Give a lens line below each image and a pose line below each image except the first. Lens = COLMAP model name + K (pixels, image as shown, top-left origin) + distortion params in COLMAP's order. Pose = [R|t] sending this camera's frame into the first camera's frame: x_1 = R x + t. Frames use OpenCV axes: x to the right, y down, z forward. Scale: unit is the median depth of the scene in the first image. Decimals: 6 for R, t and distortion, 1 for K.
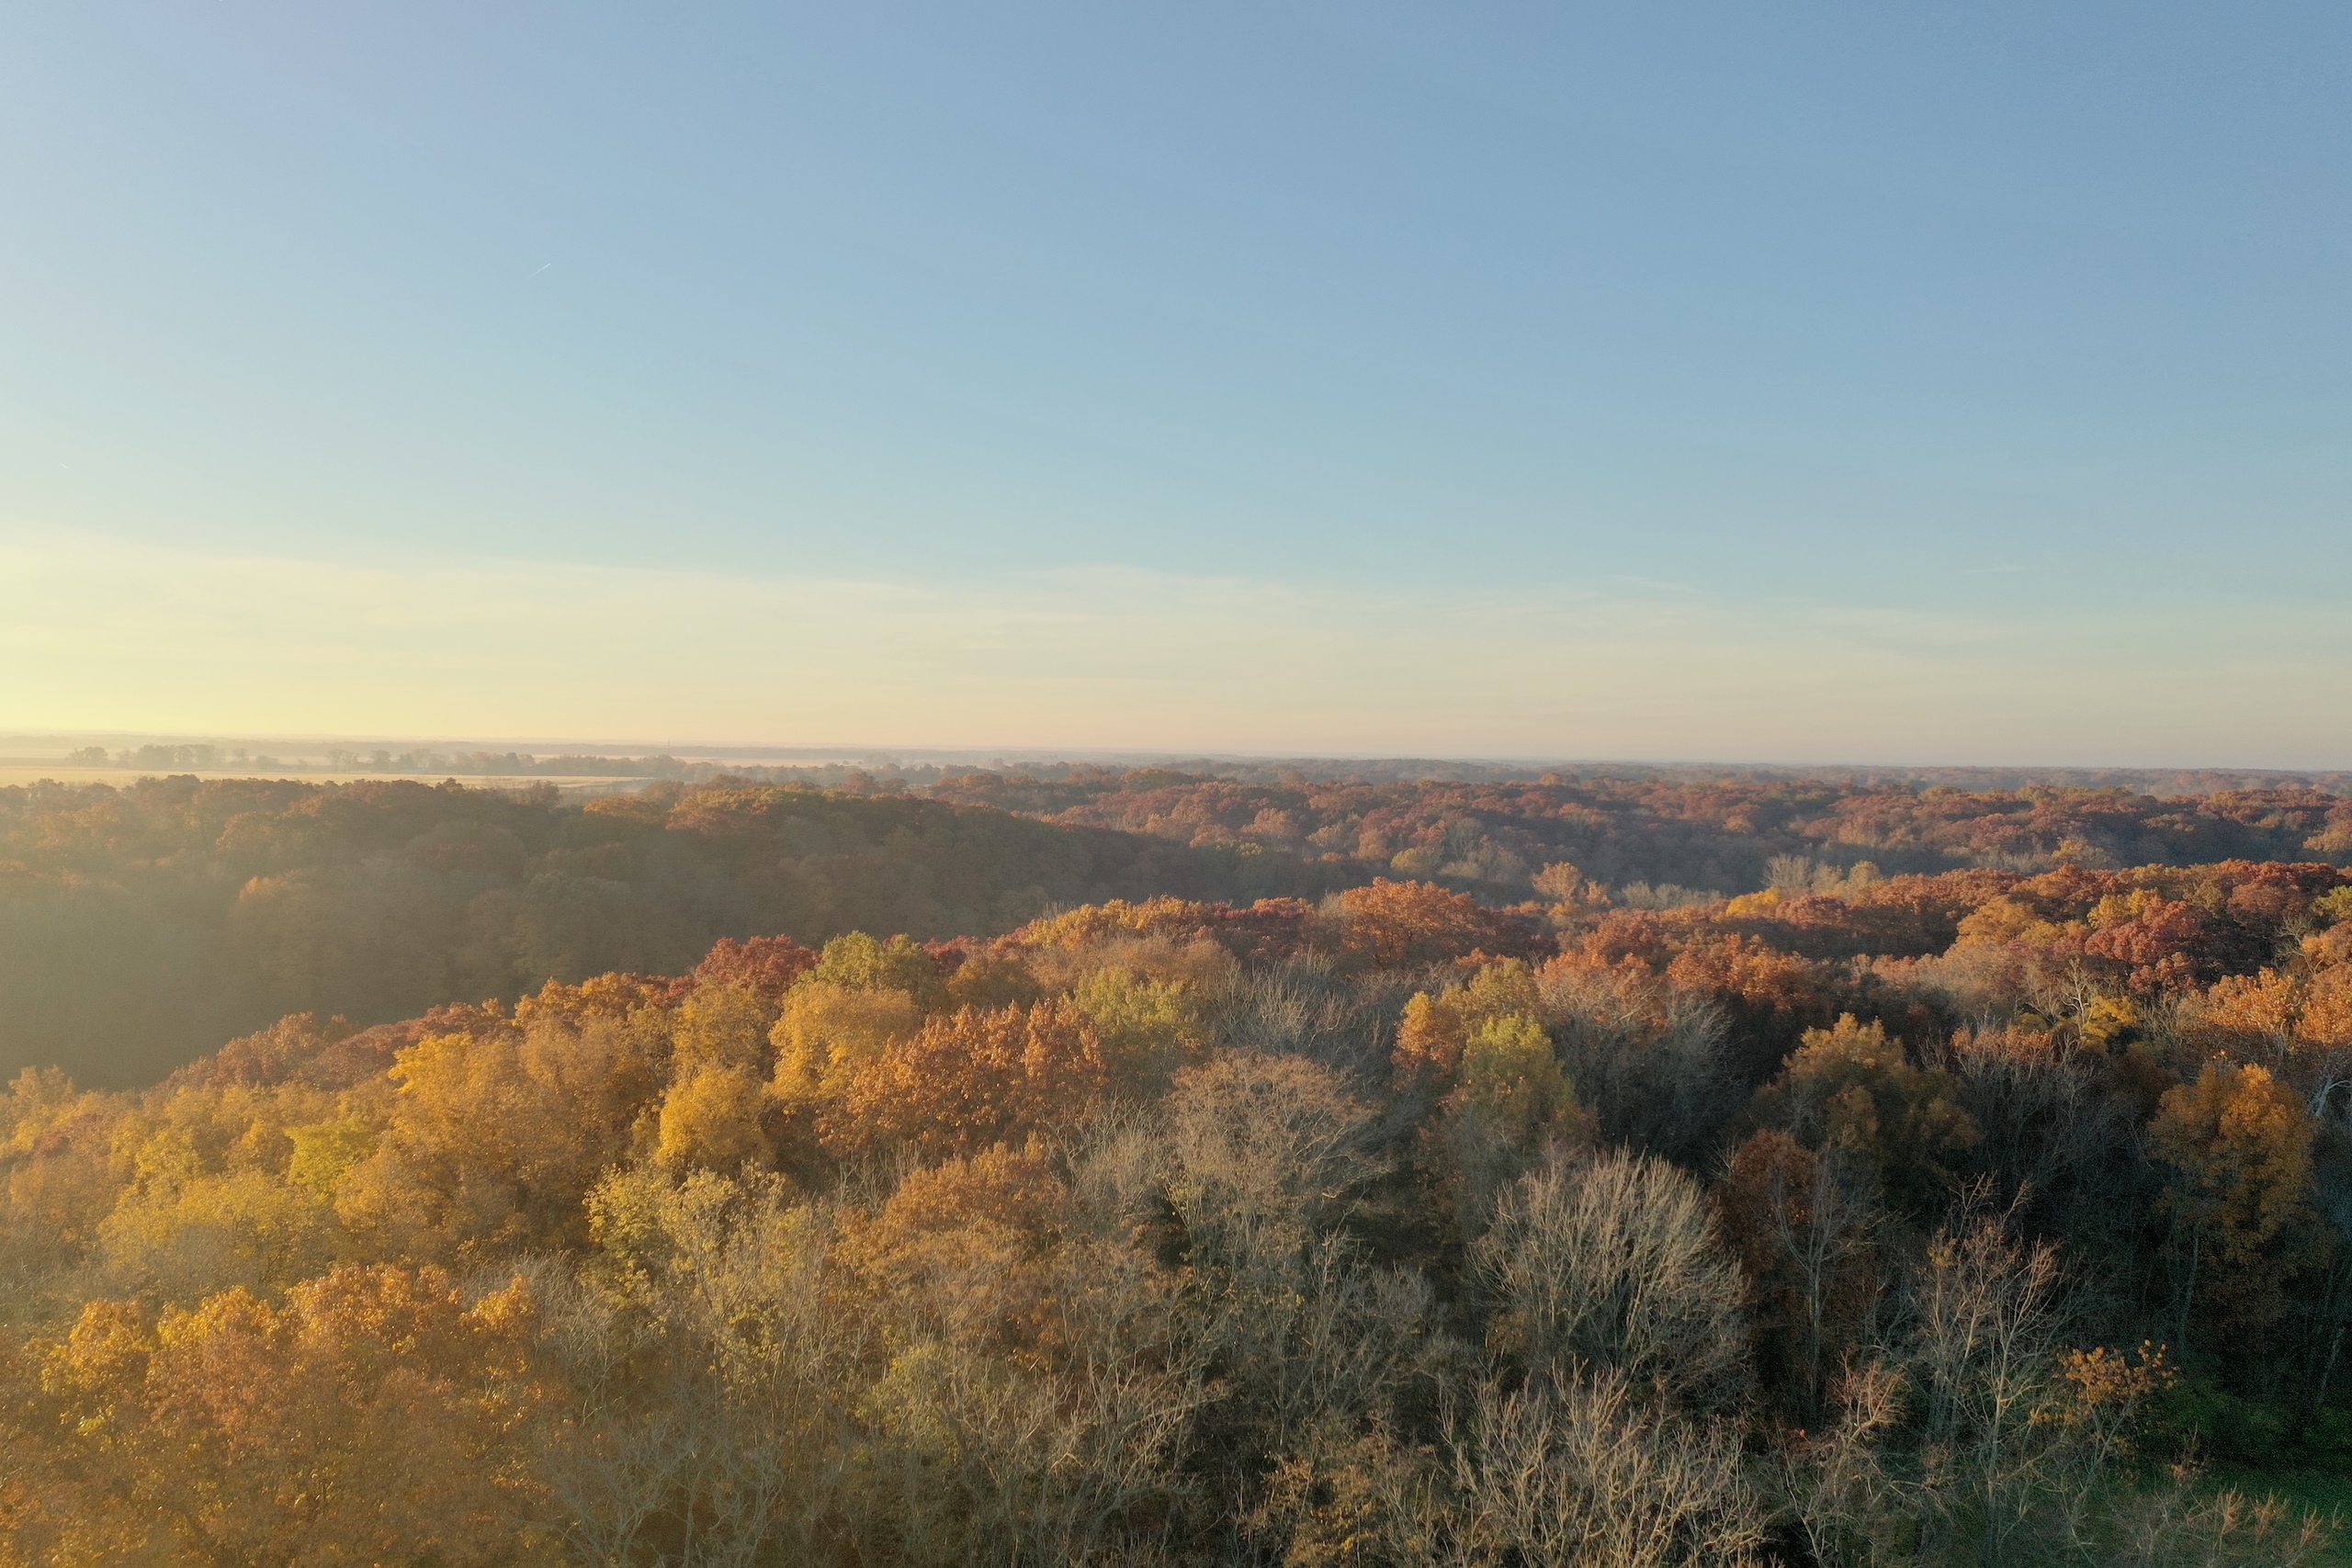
lens RADIAL K [[1869.5, 0, 1174.2], [0, 1869.5, 772.8], [0, 0, 1]] dist [0.006139, 0.000596]
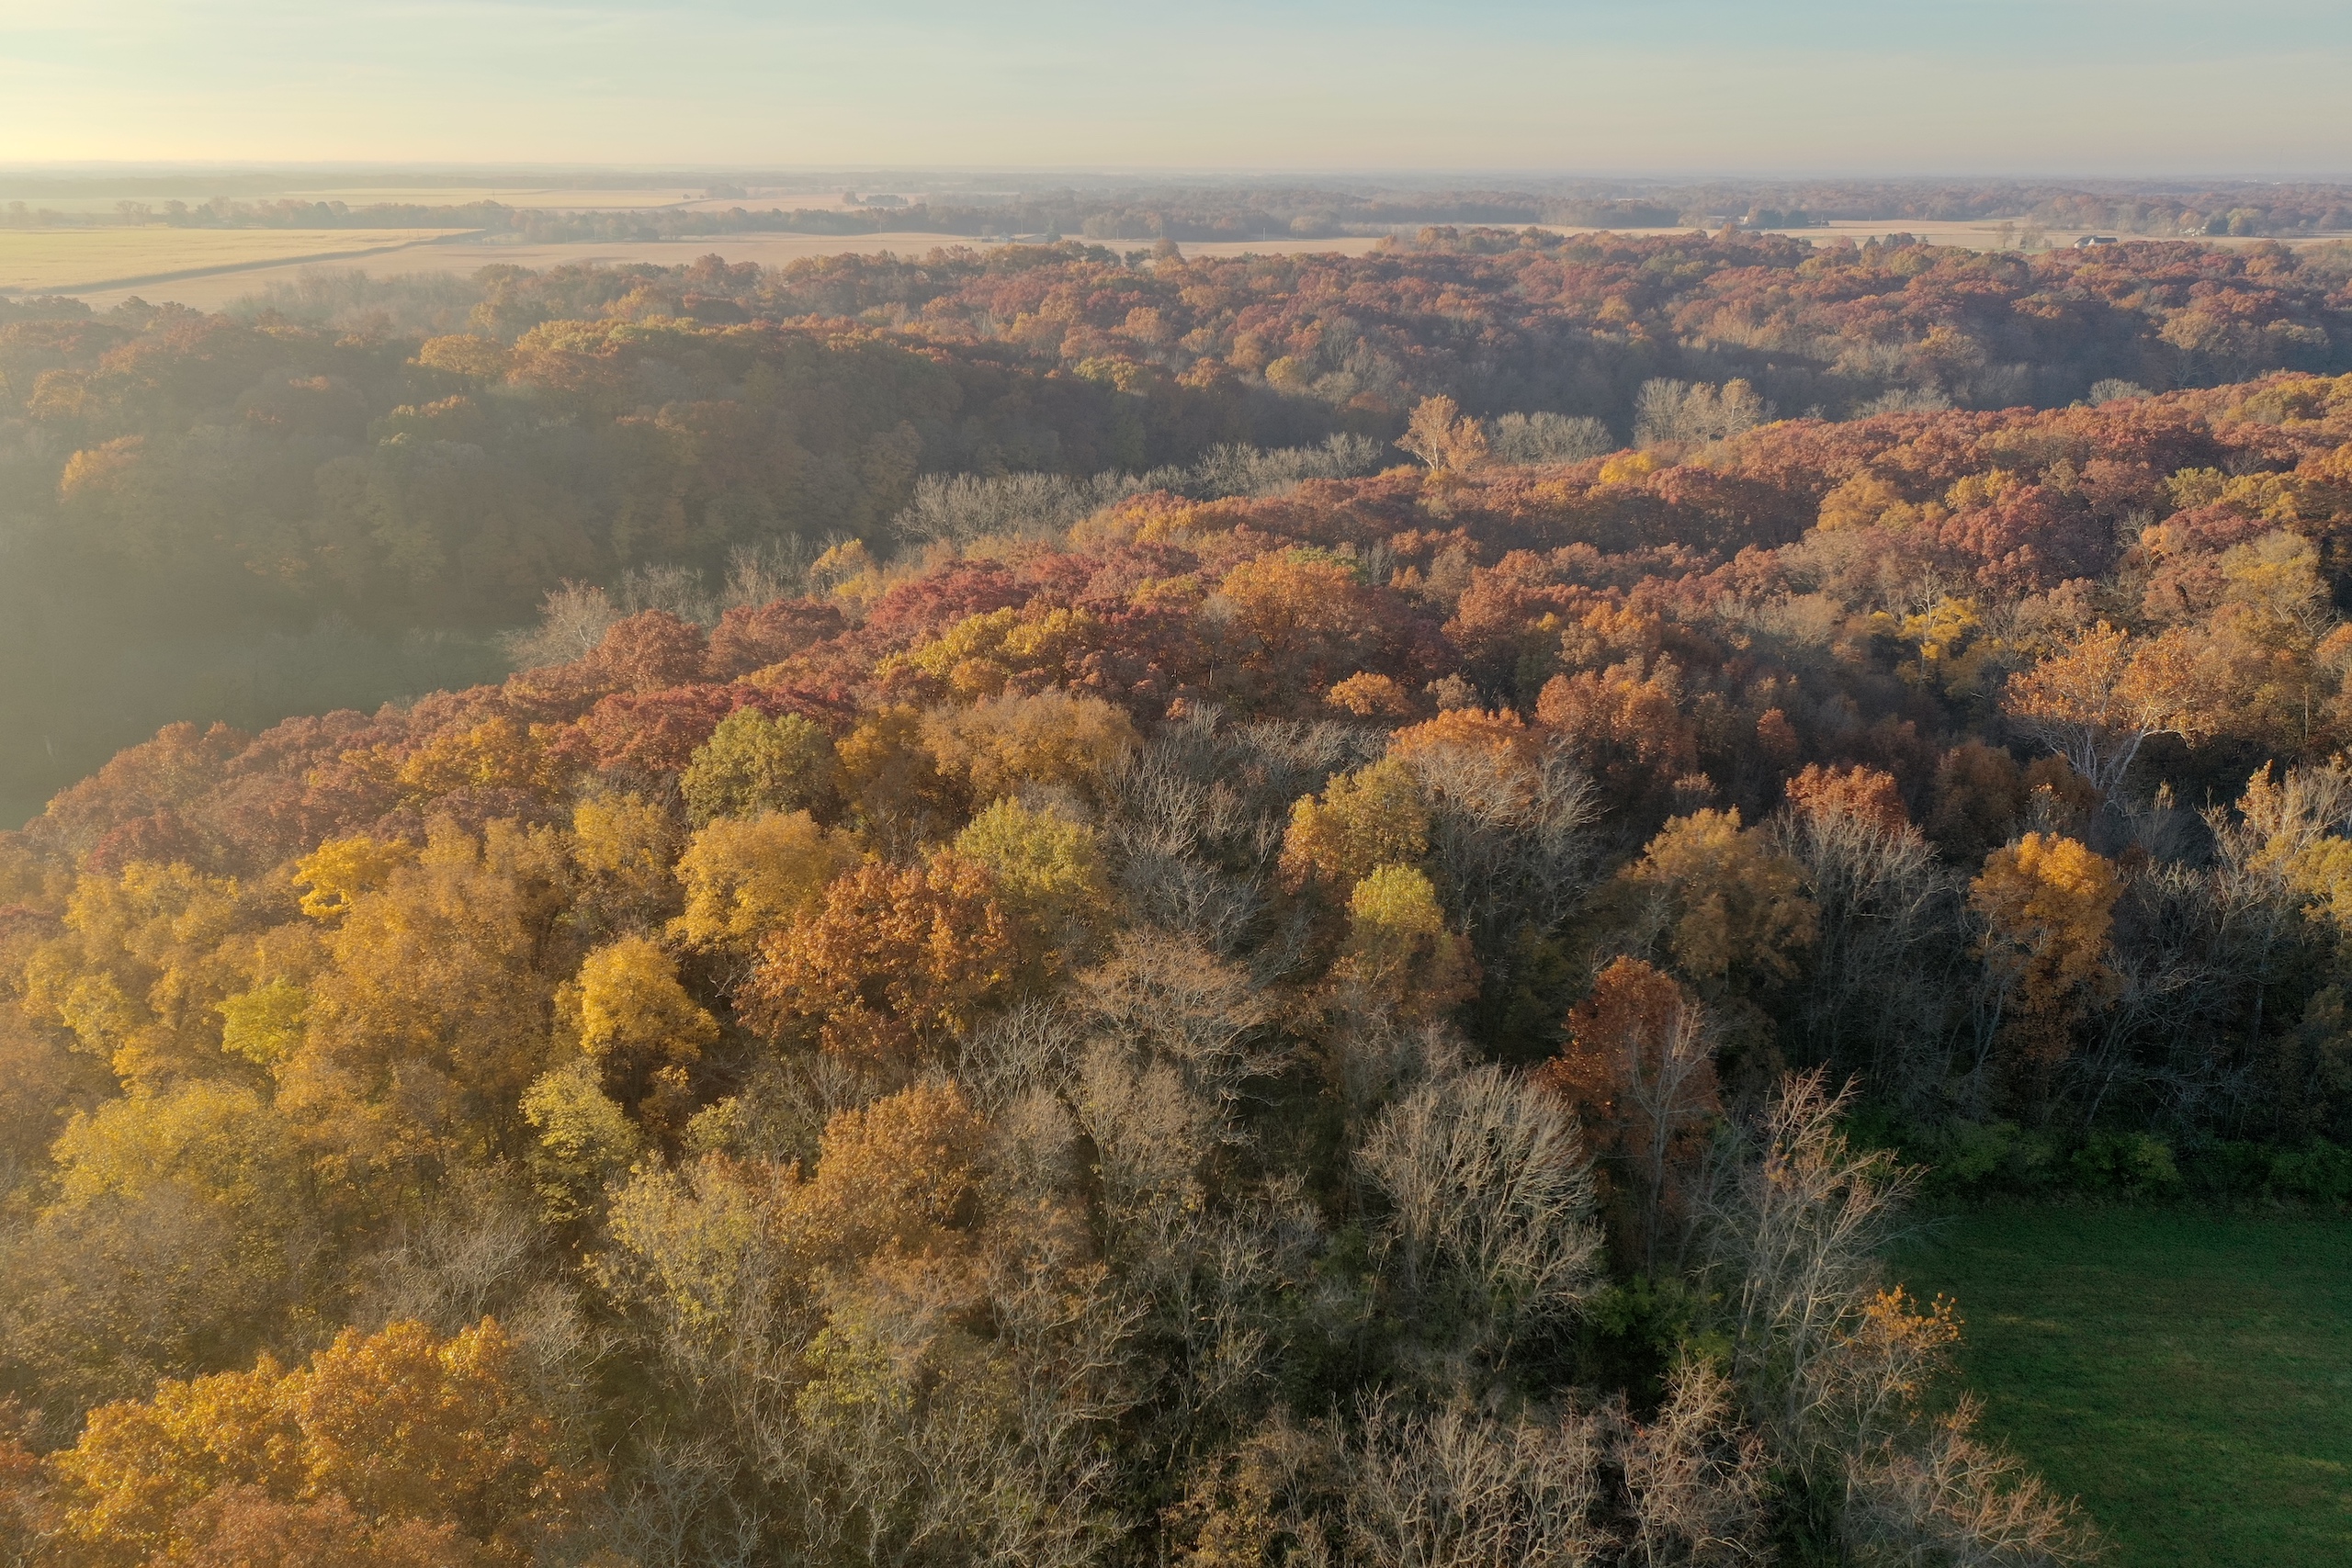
lens RADIAL K [[1869.5, 0, 1174.0], [0, 1869.5, 779.5], [0, 0, 1]] dist [0.006139, 0.000596]
pose [[0.997465, -0.033303, 0.062882, -0.002671], [0.013165, 0.954833, 0.296851, -0.082377], [-0.069928, -0.295271, 0.952851, 0.007567]]
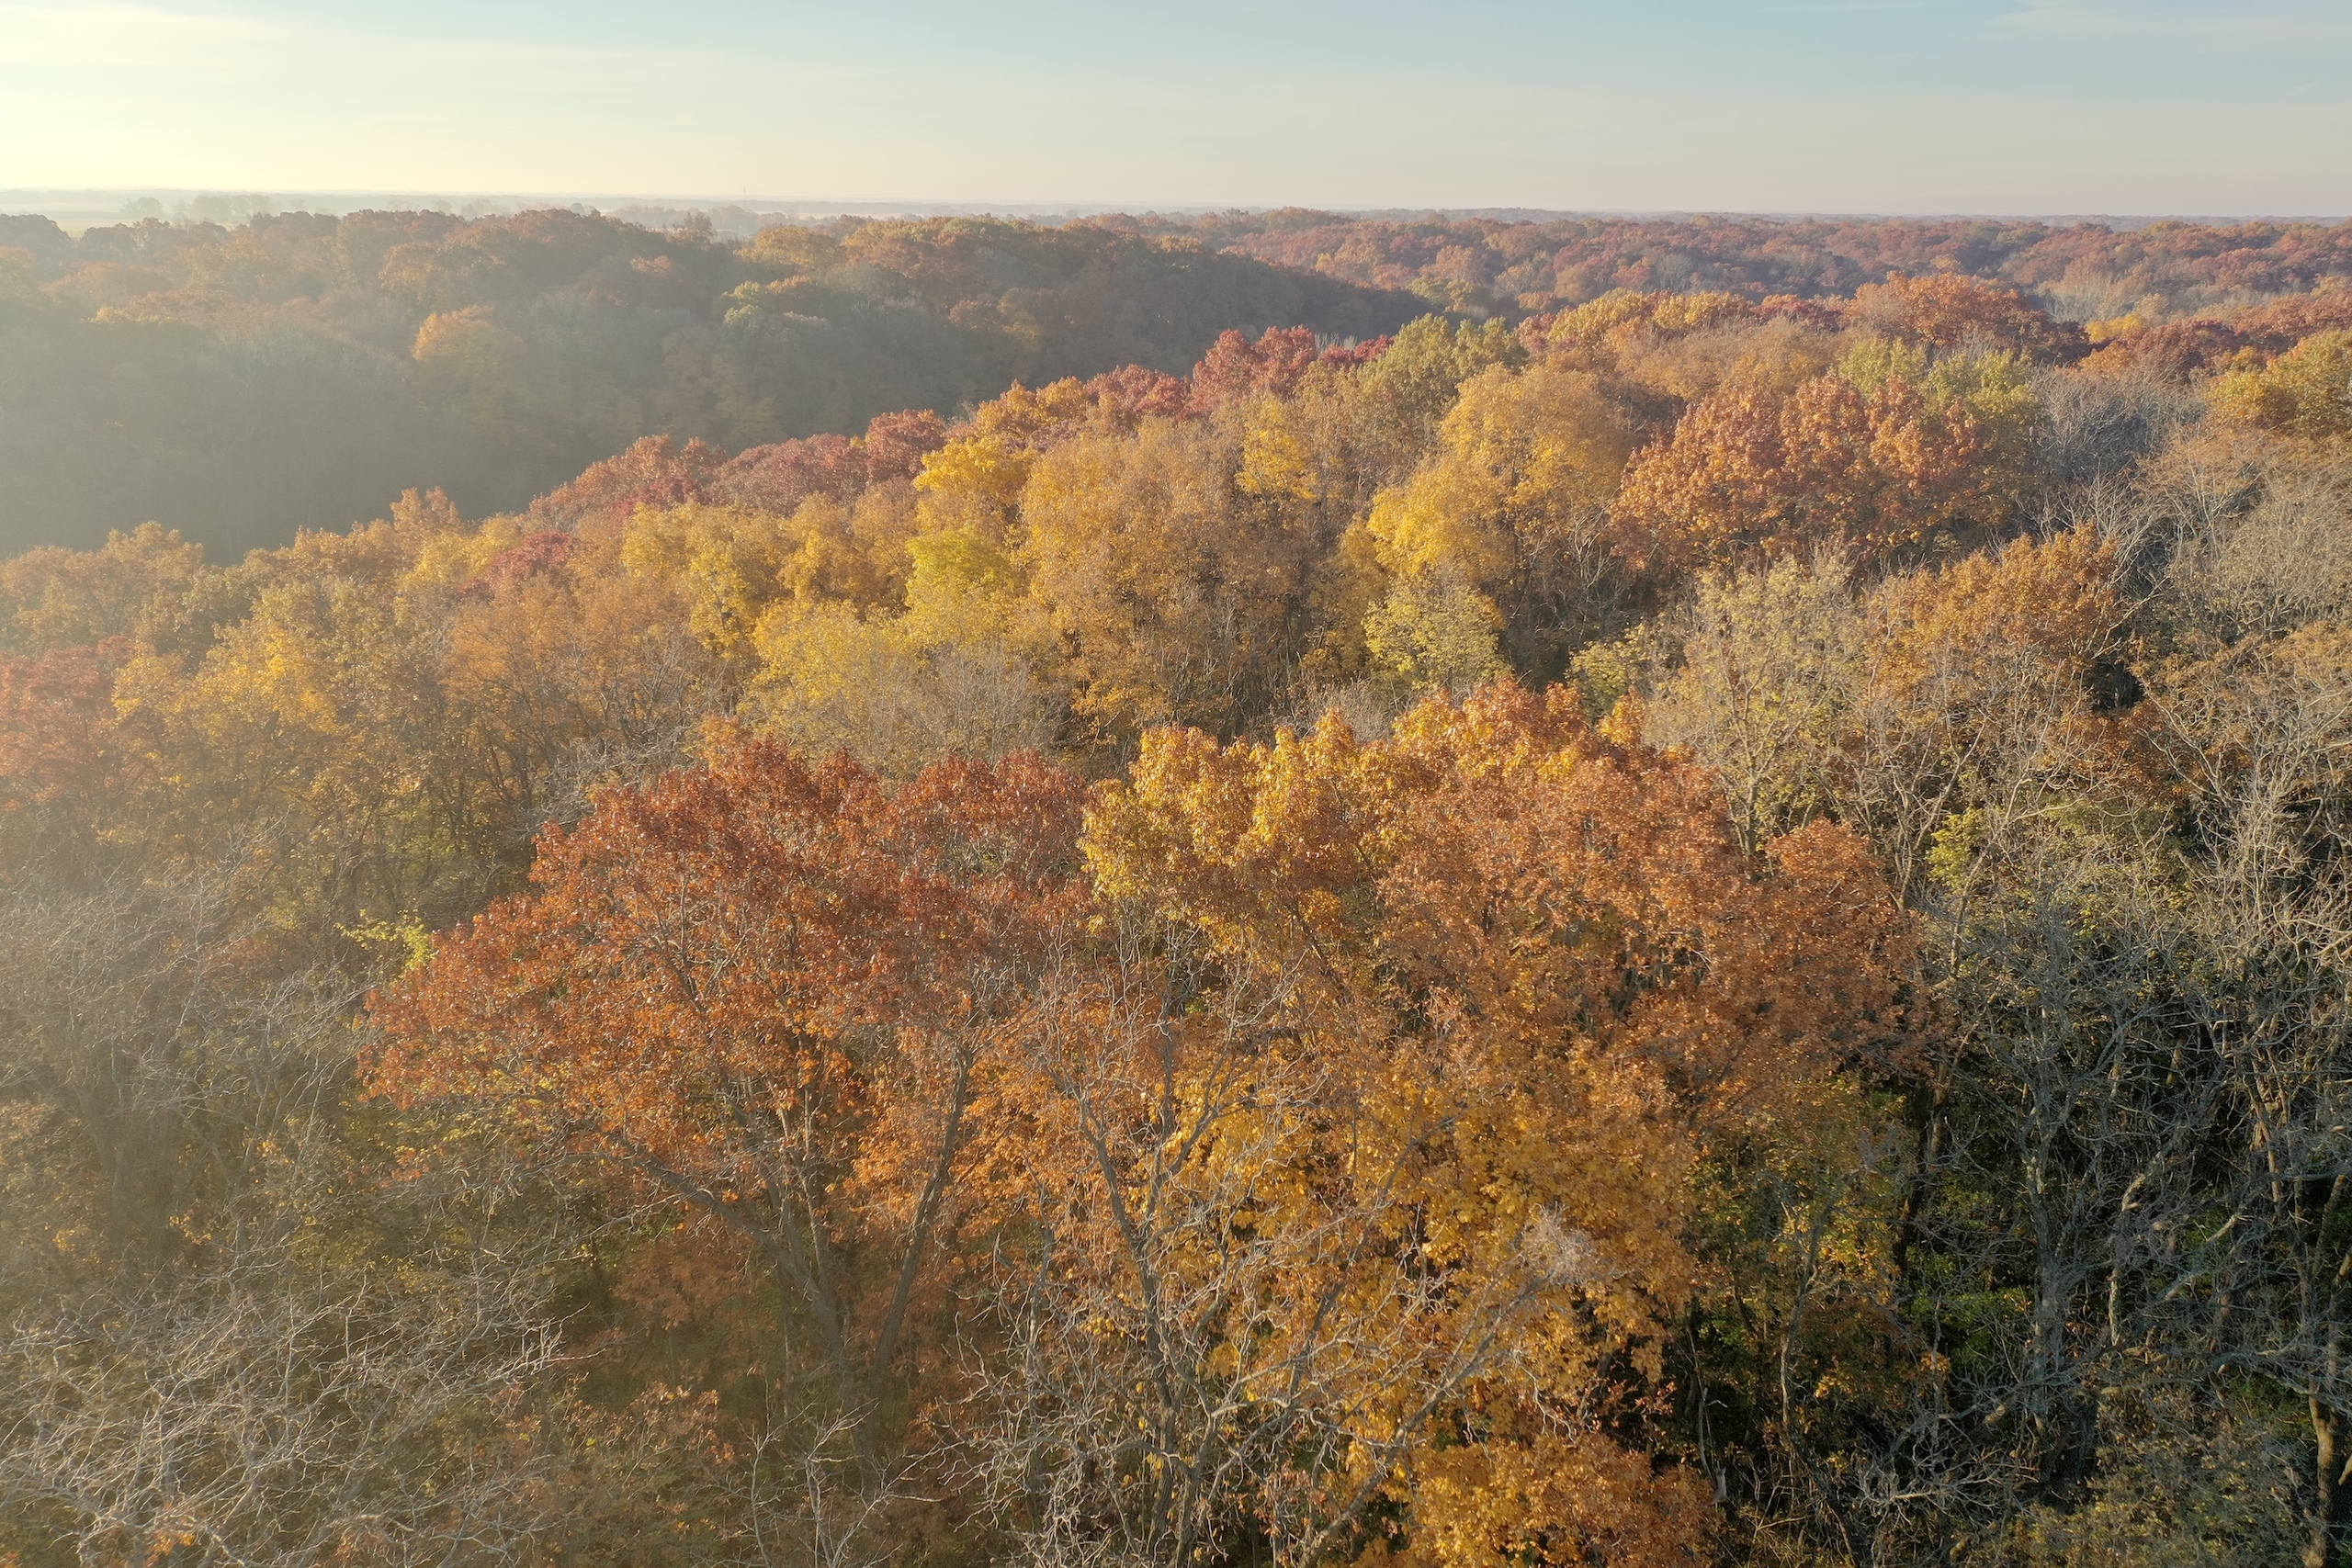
lens RADIAL K [[1869.5, 0, 1182.8], [0, 1869.5, 784.0], [0, 0, 1]] dist [0.006139, 0.000596]
pose [[0.999426, 0.005046, -0.033487, -0.118329], [0.004710, 0.958514, 0.285006, 0.022580], [0.033536, -0.285000, 0.957941, 0.074158]]
